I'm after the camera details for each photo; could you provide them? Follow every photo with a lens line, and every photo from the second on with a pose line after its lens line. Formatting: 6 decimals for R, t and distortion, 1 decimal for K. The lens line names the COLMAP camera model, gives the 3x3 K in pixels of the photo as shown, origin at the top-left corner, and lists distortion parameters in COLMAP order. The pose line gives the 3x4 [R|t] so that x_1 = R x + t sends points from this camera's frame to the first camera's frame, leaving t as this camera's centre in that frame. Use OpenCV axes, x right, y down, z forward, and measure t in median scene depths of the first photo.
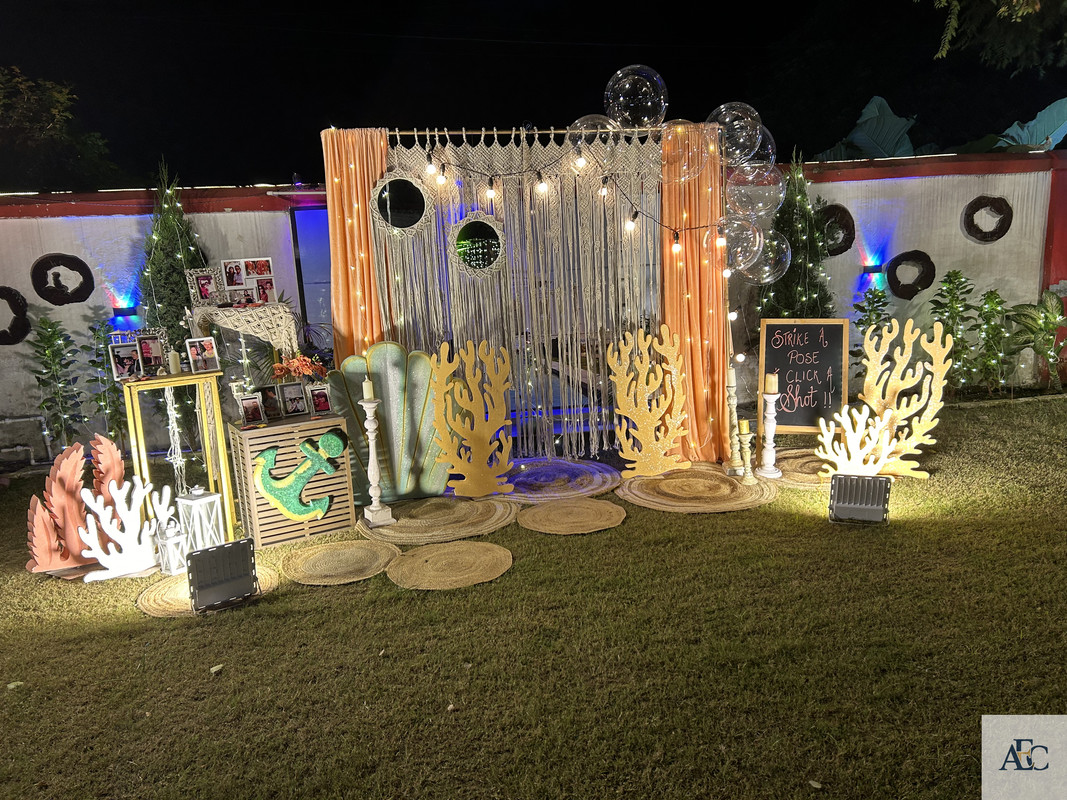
lens RADIAL K [[798.2, 0, 526.6], [0, 798.2, 404.4], [0, 0, 1]] dist [0.054086, -0.062509]
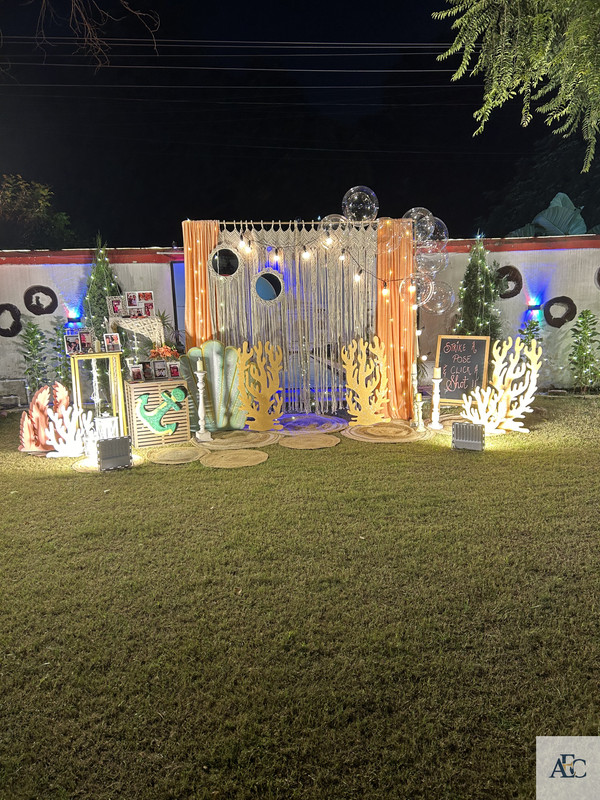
lens RADIAL K [[598.4, 0, 300.2], [0, 598.4, 398.0], [0, 0, 1]] dist [0.054086, -0.062509]
pose [[0.993816, 0.043150, -0.102316, 0.153617], [-0.043960, 0.999017, -0.005676, 0.047849], [0.101970, 0.010139, 0.994736, -0.293700]]
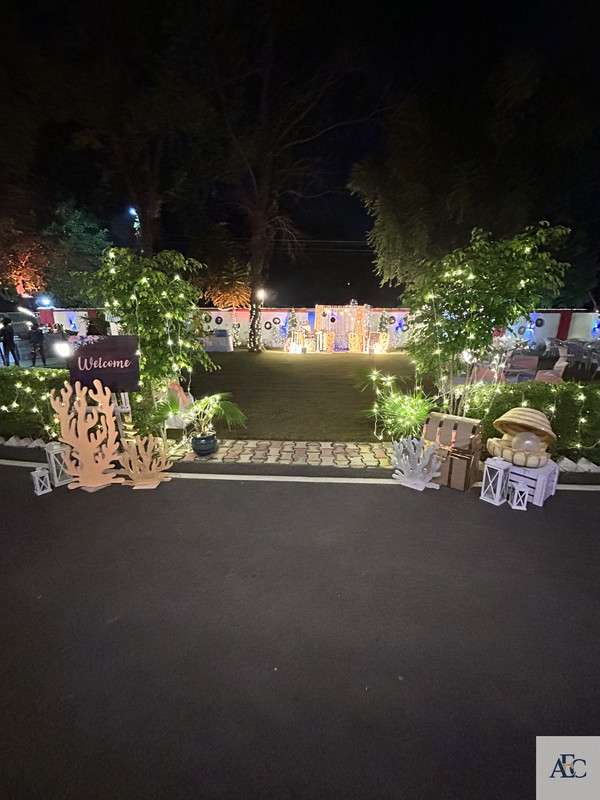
lens RADIAL K [[324.2, 0, 297.8], [0, 324.2, 401.0], [0, 0, 1]] dist [-0.004502, 0.000810]
pose [[0.972299, 0.108401, -0.207086, 0.361486], [-0.093343, 0.992319, 0.081182, 0.383094], [0.214295, -0.059603, 0.974949, -2.316154]]
